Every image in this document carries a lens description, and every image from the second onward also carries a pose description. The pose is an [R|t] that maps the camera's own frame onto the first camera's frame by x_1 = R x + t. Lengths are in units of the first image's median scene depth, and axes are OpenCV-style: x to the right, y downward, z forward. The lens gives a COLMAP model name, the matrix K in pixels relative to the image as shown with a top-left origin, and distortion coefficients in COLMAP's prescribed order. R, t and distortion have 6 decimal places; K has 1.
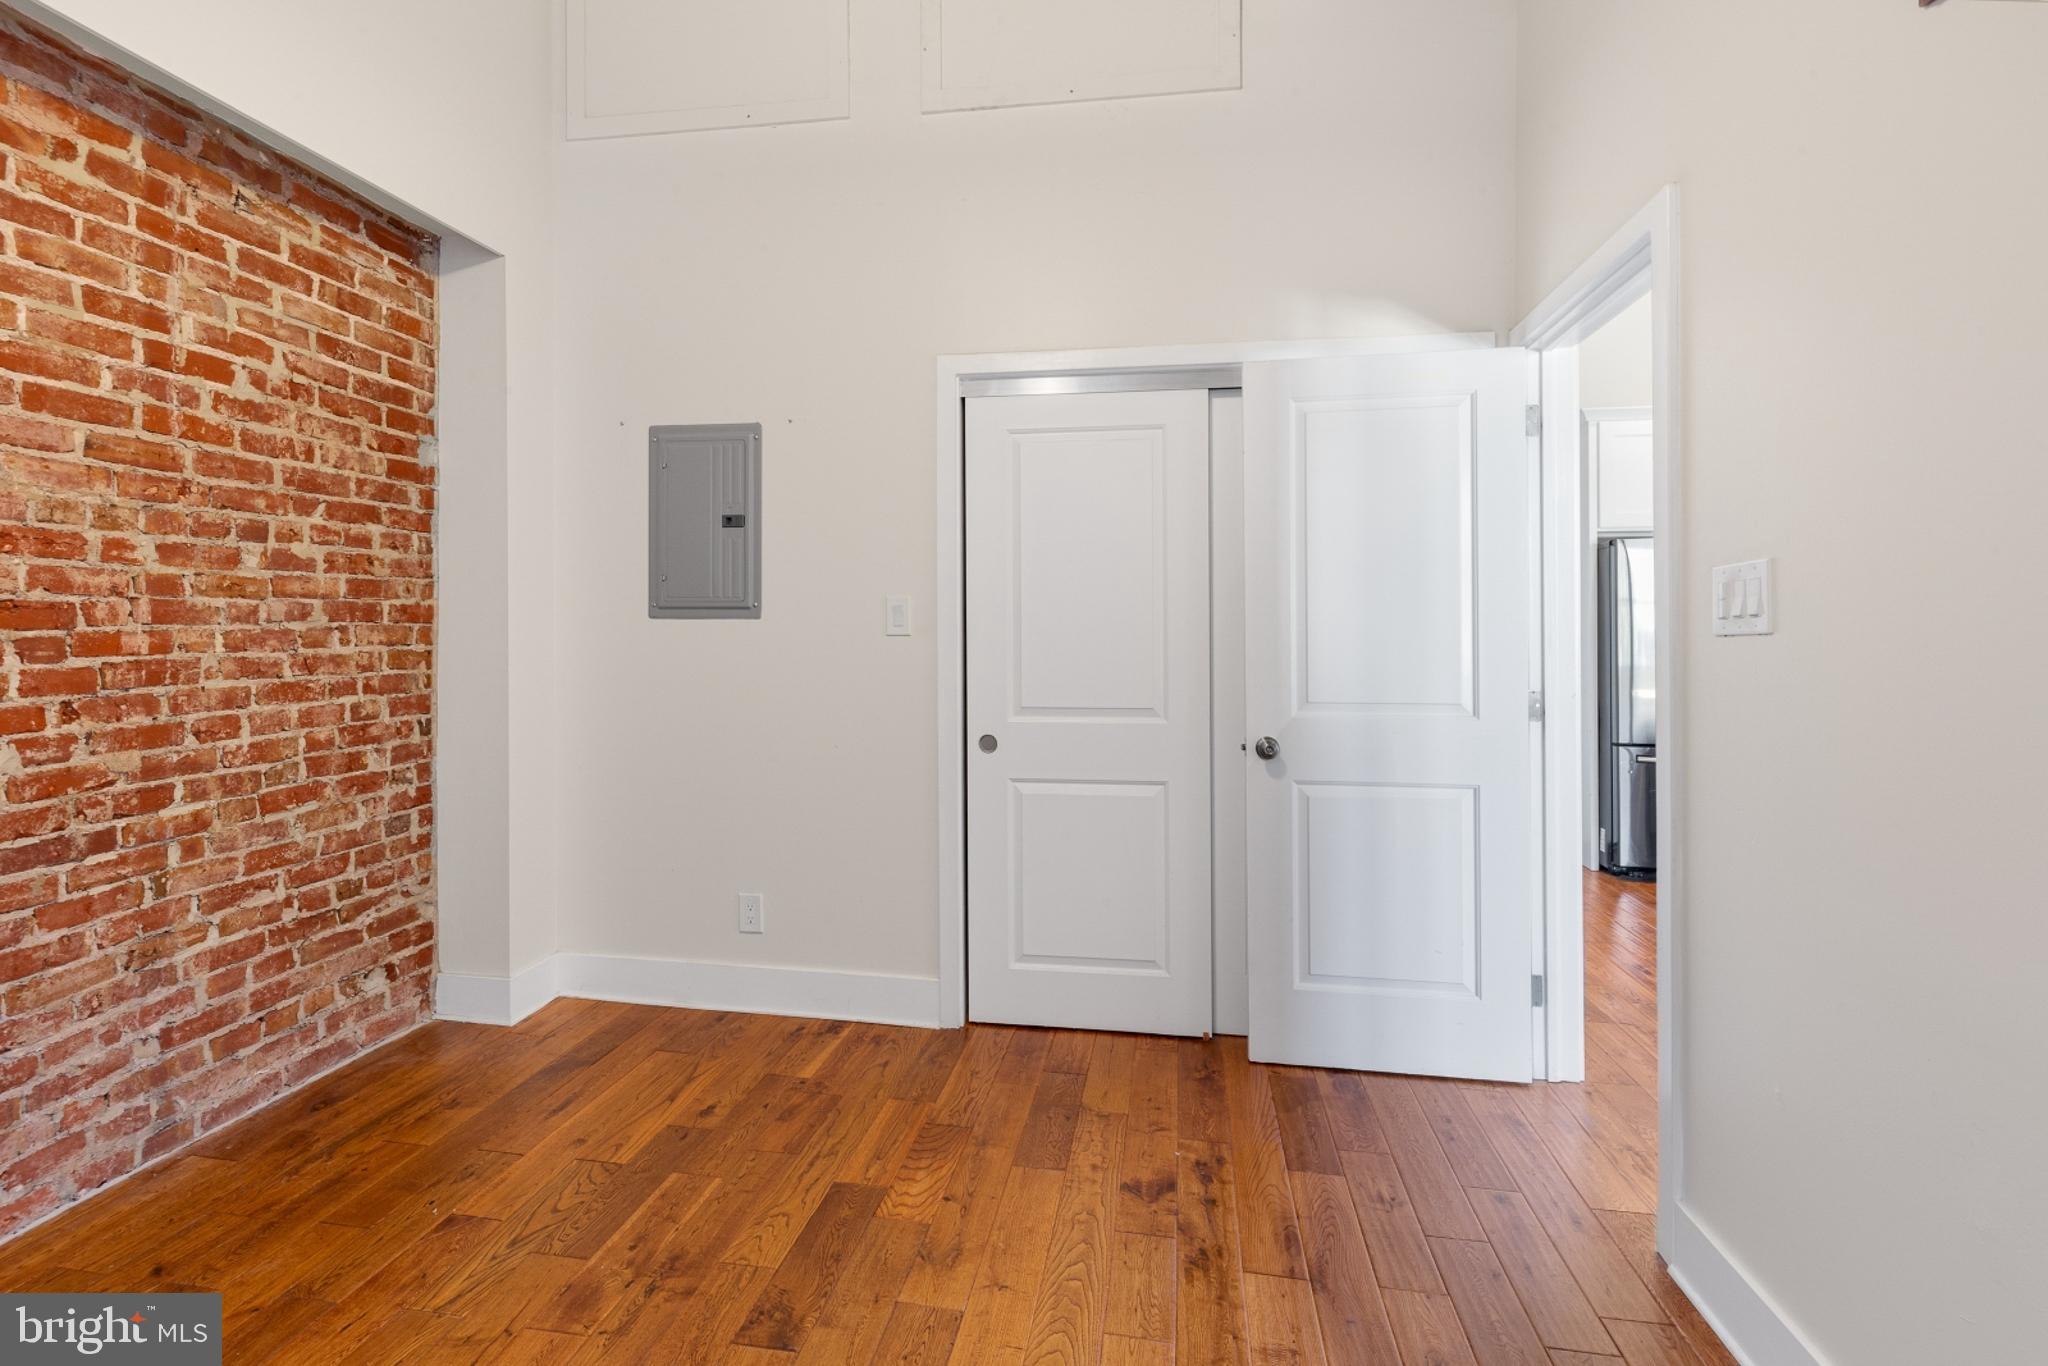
lens RADIAL K [[947.8, 0, 1042.8], [0, 947.8, 645.5], [0, 0, 1]] dist [0.005876, -0.001977]
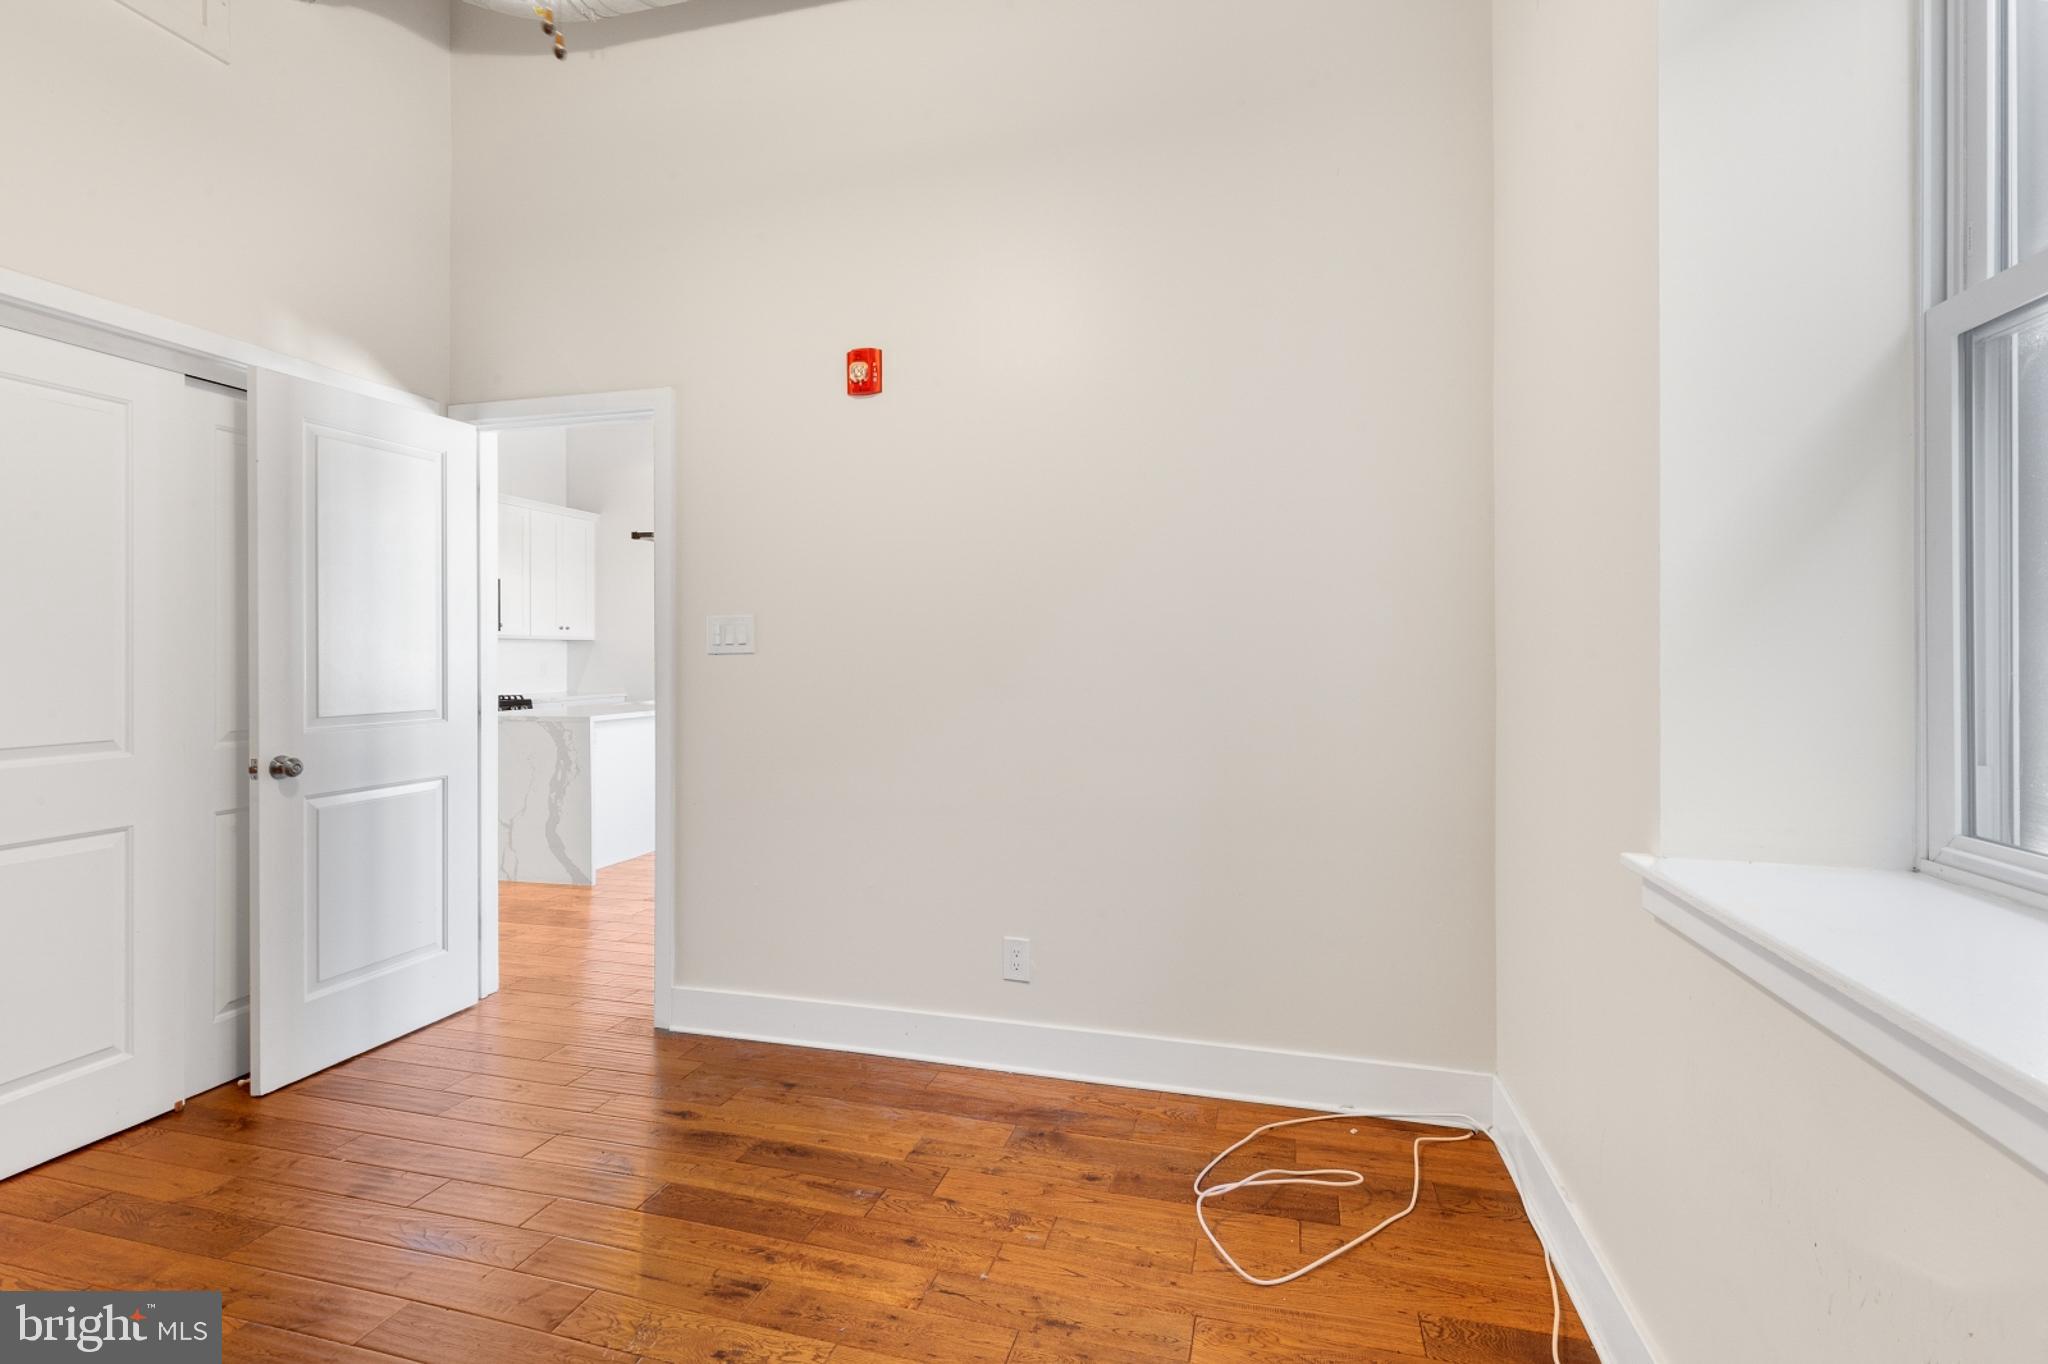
lens RADIAL K [[947.8, 0, 1014.9], [0, 947.8, 665.5], [0, 0, 1]] dist [0.005876, -0.001977]
pose [[0.109624, -0.011535, 0.993906, -0.662531], [0.006017, 0.999922, 0.010941, -0.003021], [-0.993955, 0.004781, 0.109685, 0.136794]]
